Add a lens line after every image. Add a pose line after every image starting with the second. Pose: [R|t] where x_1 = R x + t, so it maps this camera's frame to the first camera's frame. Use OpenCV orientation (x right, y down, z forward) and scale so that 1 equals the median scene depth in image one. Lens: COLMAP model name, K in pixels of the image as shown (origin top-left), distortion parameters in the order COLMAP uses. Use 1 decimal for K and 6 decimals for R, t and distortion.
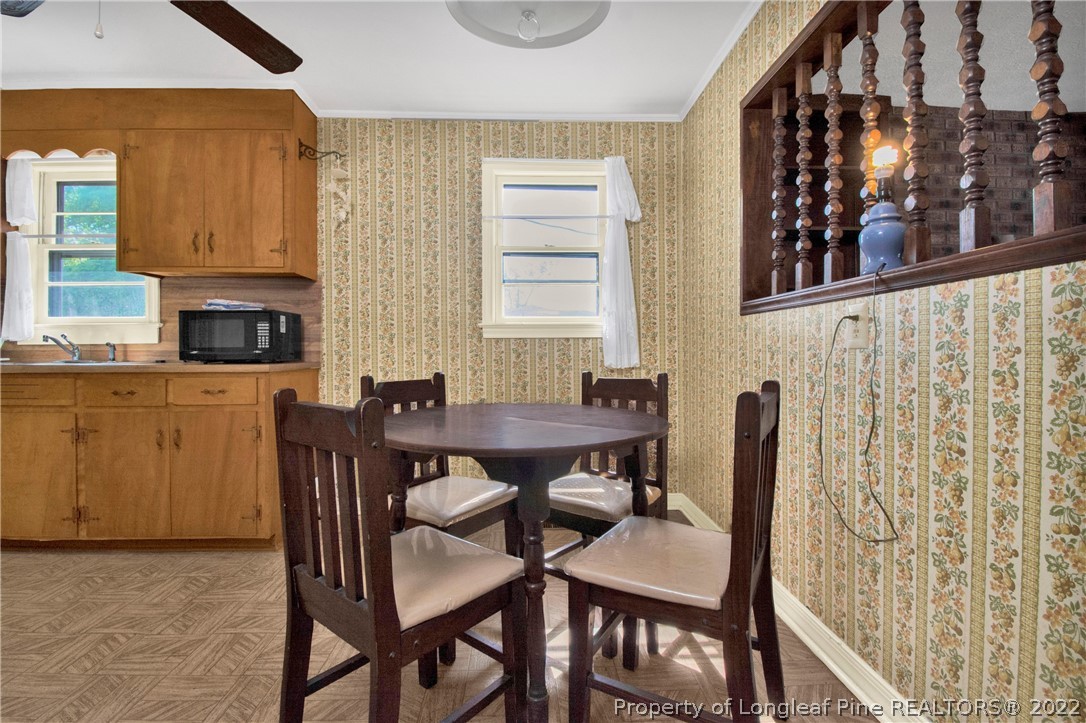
lens RADIAL K [[498.3, 0, 545.0], [0, 498.3, 351.6], [0, 0, 1]] dist [0.027714, -0.024905]
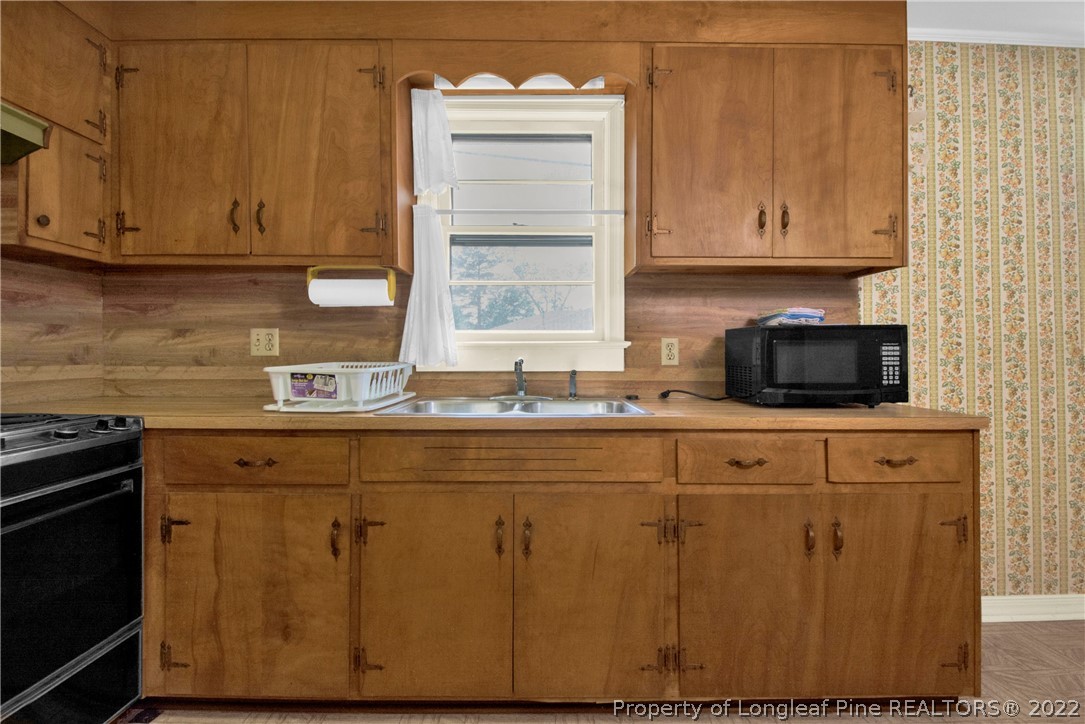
lens RADIAL K [[511.5, 0, 526.6], [0, 511.5, 357.9], [0, 0, 1]] dist [0.028702, -0.025159]
pose [[0.999940, 0.003048, -0.010538, -0.896737], [-0.002978, 0.999973, 0.006668, -0.038967], [0.010558, -0.006636, 0.999922, 0.301871]]
